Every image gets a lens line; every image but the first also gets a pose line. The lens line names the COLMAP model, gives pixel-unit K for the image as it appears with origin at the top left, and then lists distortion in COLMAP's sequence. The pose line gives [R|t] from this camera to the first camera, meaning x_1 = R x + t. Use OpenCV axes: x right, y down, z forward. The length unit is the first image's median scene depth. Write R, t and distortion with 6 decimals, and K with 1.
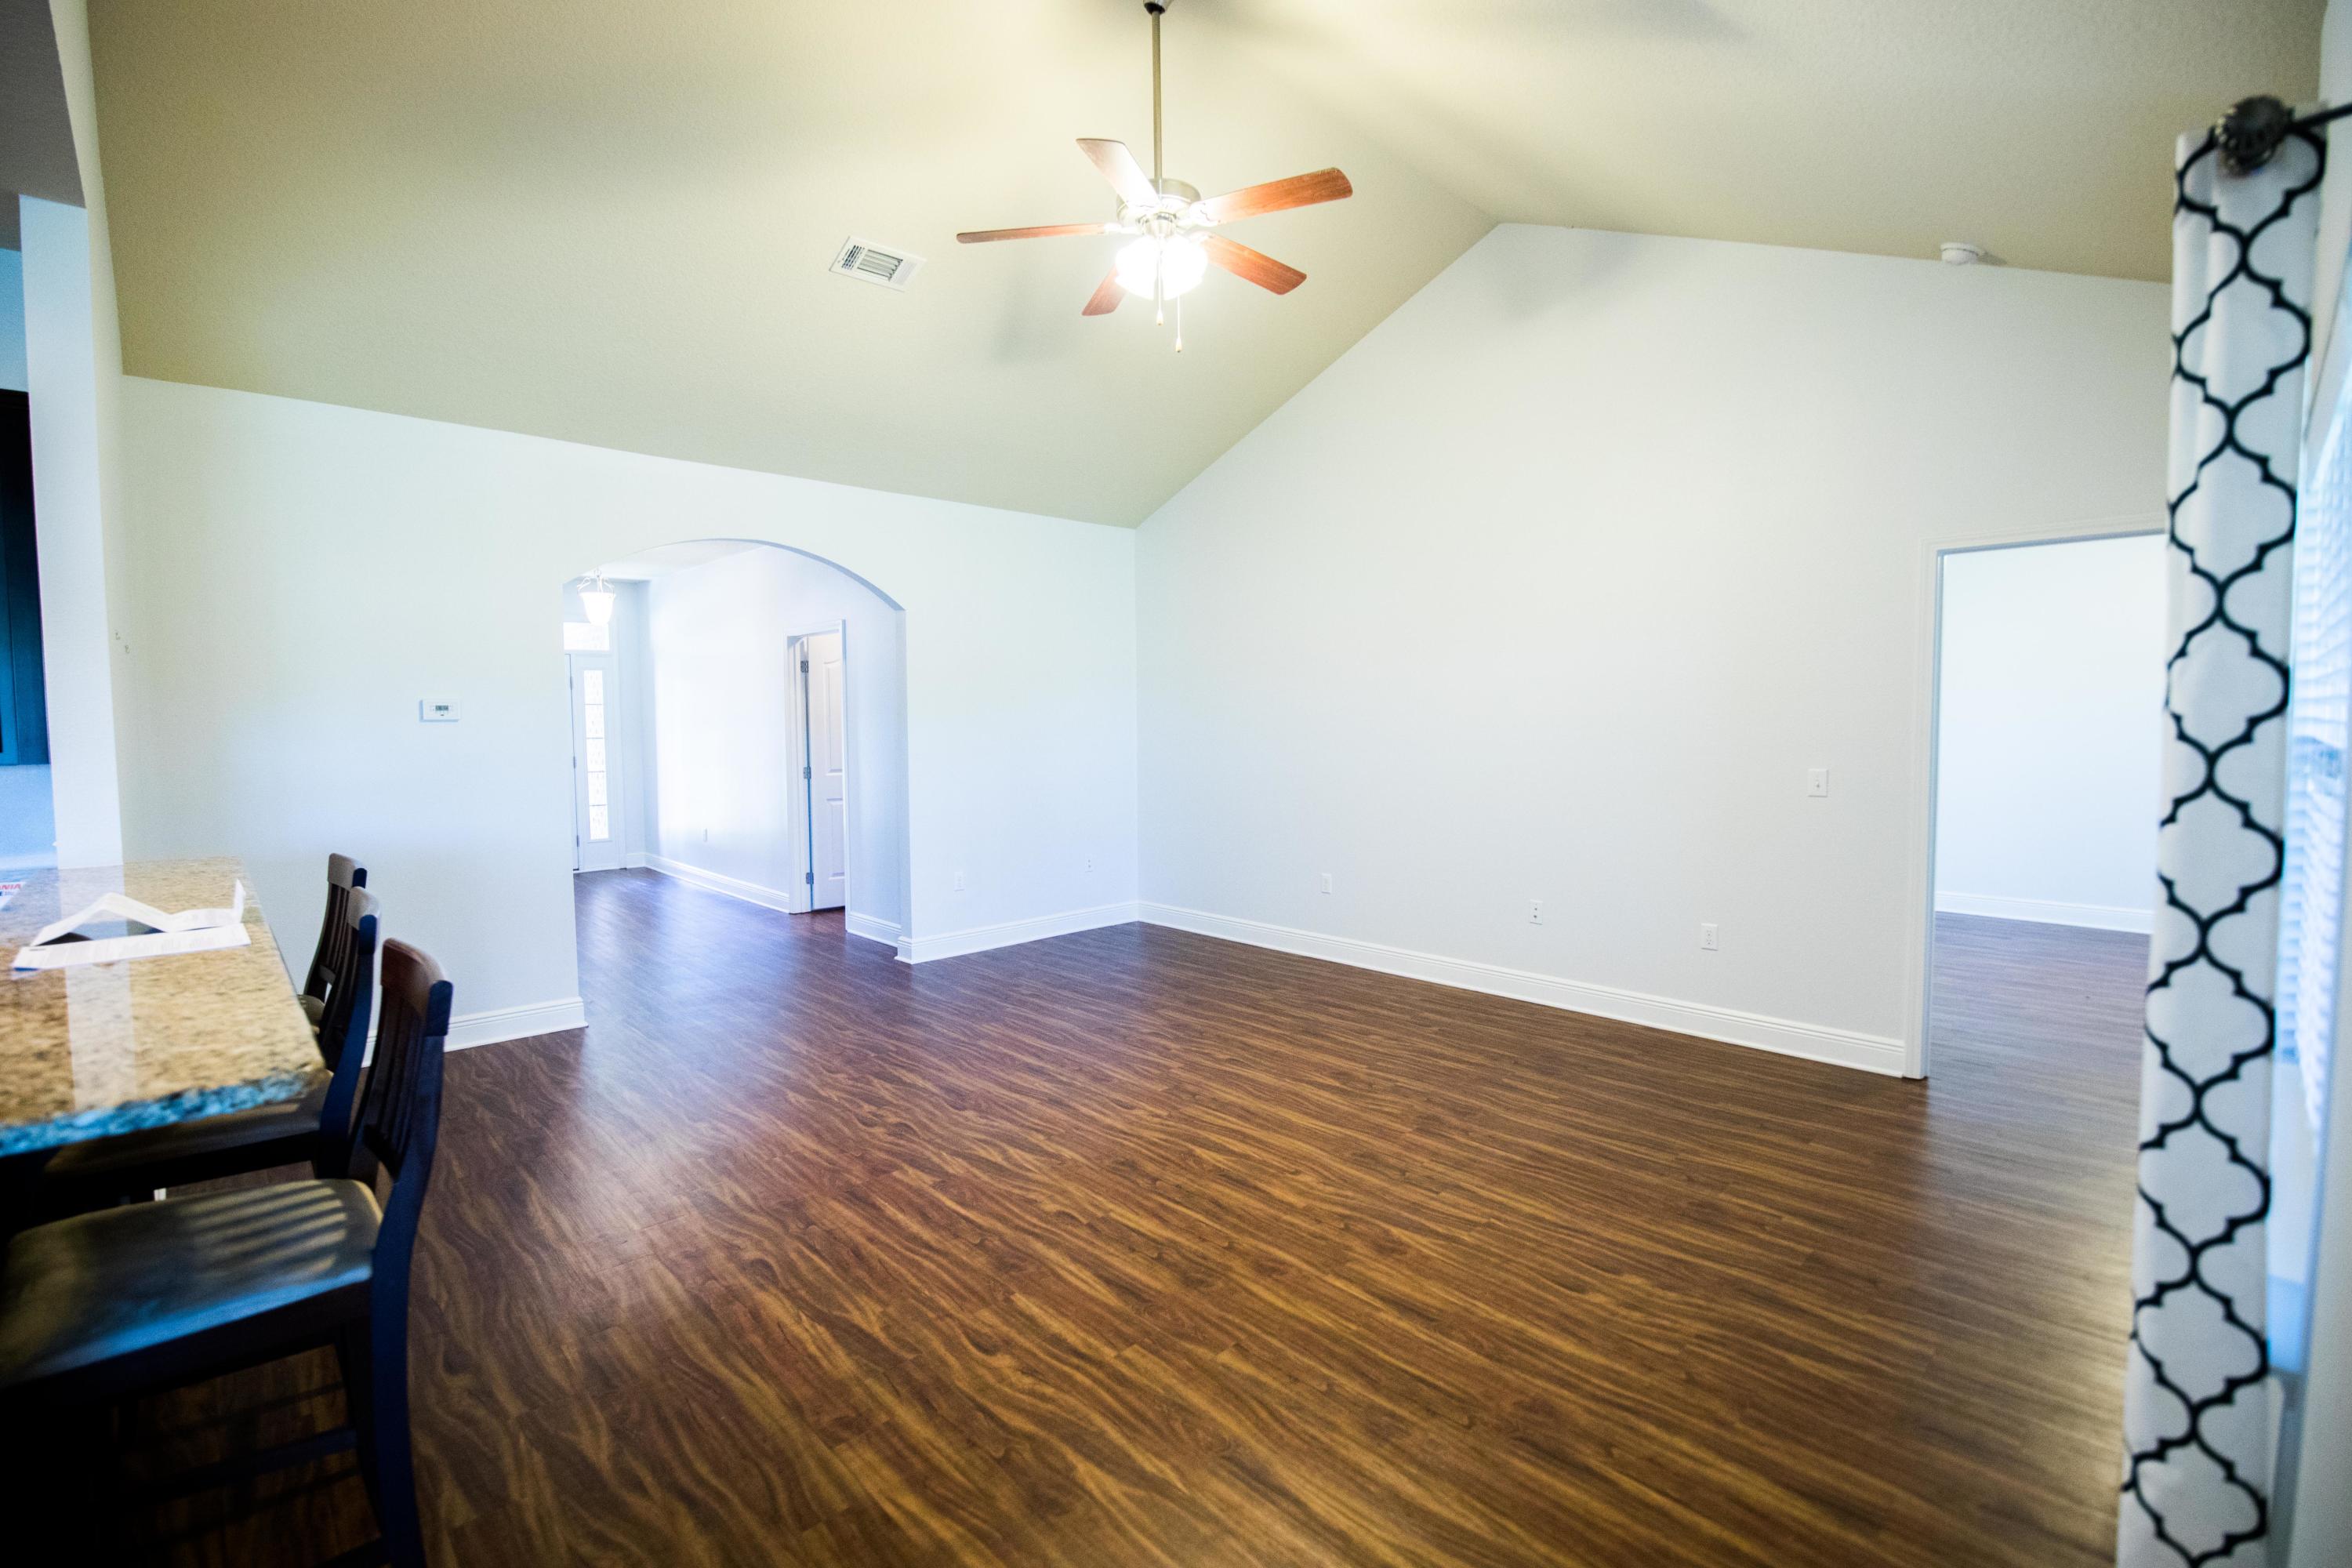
lens RADIAL K [[1024.7, 0, 1163.8], [0, 1024.7, 780.5], [0, 0, 1]] dist [-0.009553, -0.005014]
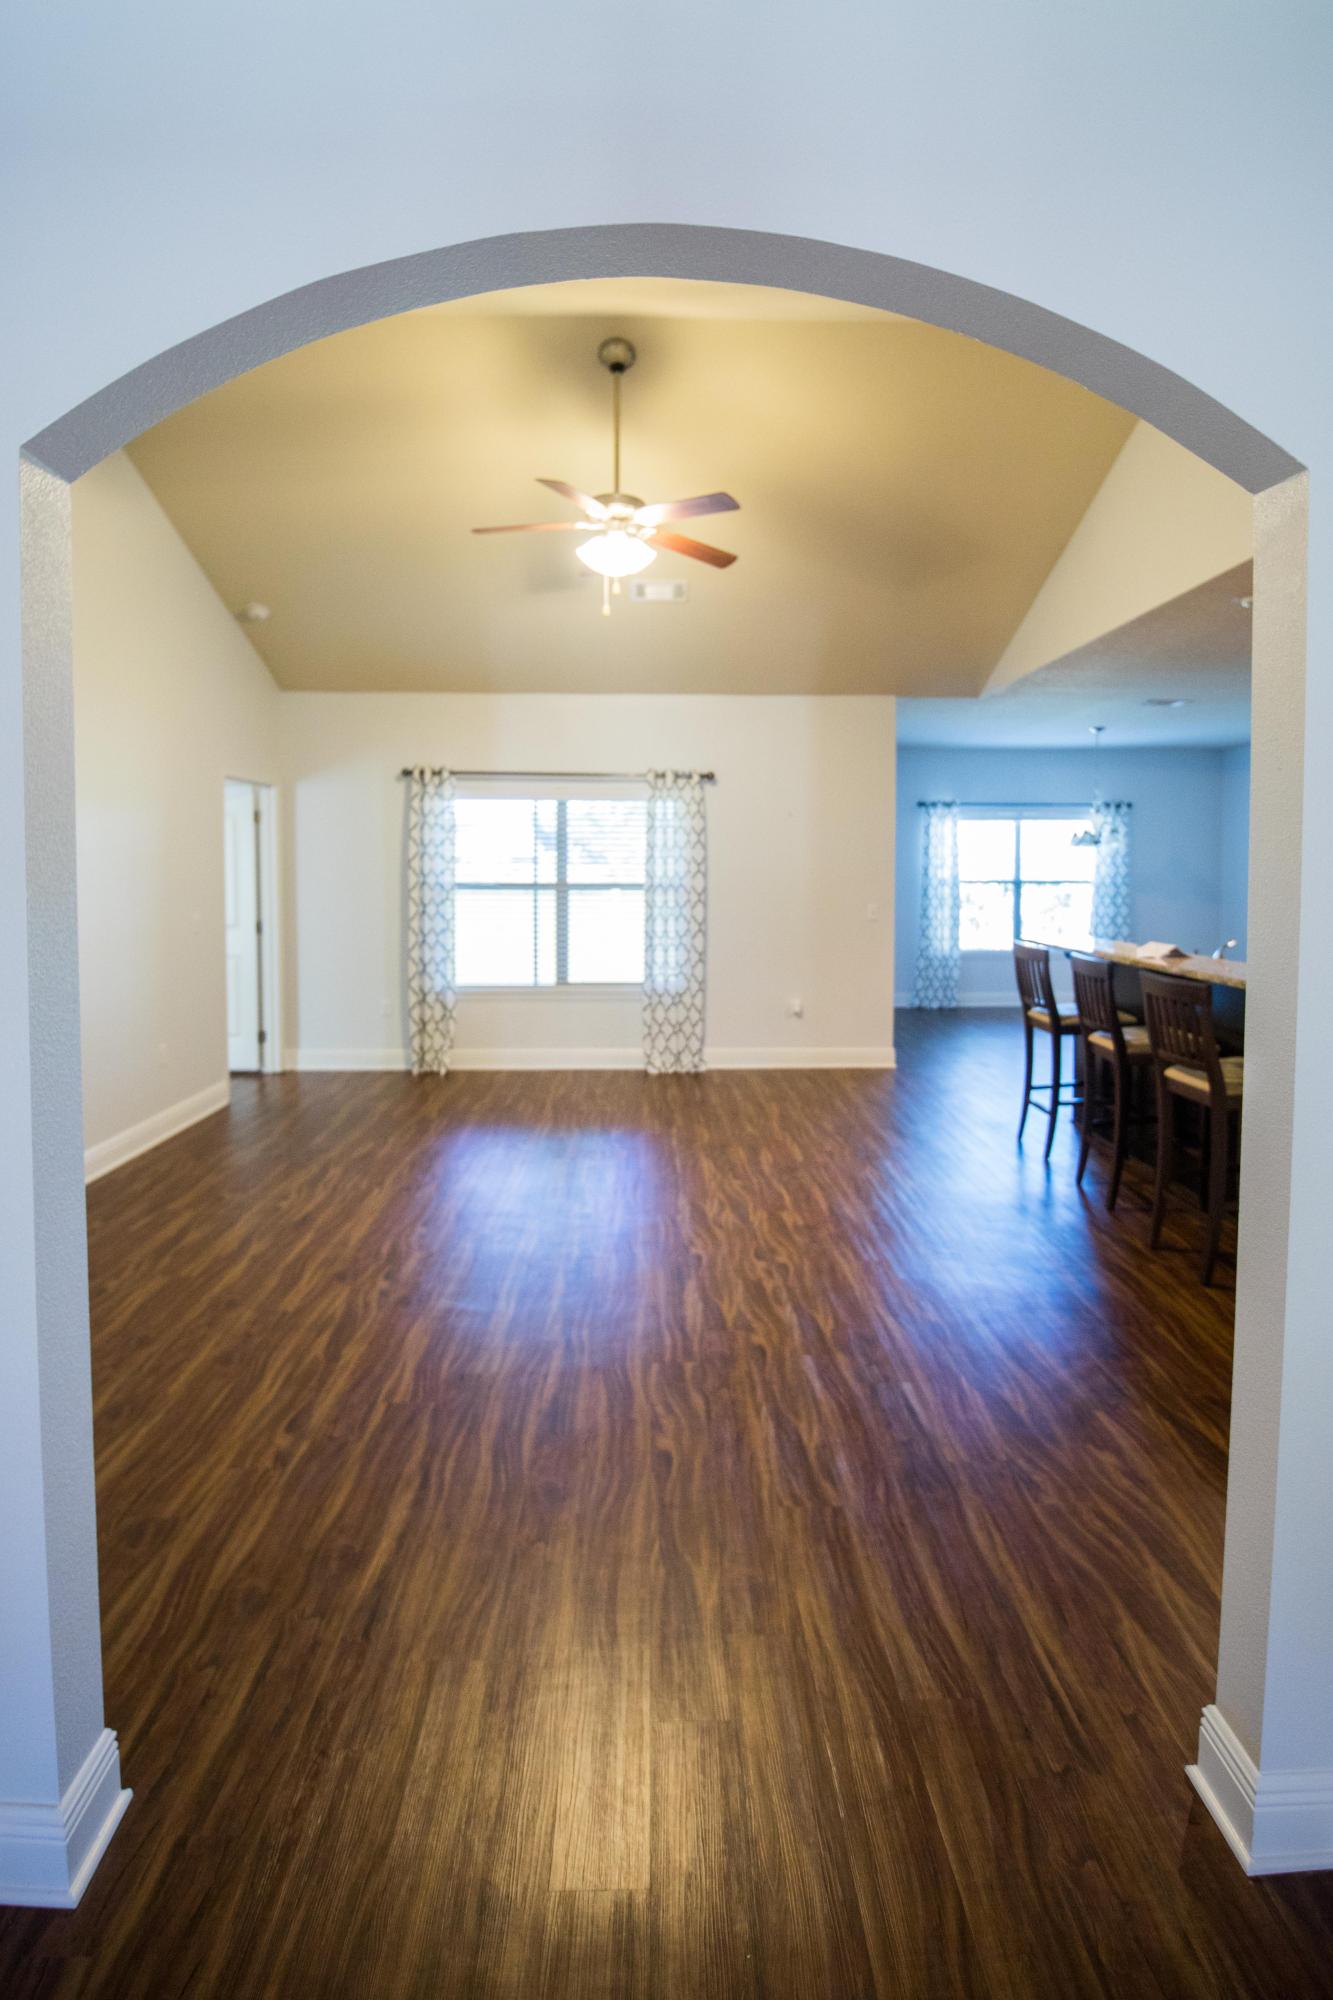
lens RADIAL K [[950.6, 0, 678.7], [0, 950.6, 892.2], [0, 0, 1]] dist [-0.014378, 0.000478]
pose [[-0.741002, -0.017029, 0.671286, -0.999303], [0.045376, 0.996124, 0.075358, -0.143717], [-0.669968, 0.086301, -0.737357, 2.054949]]
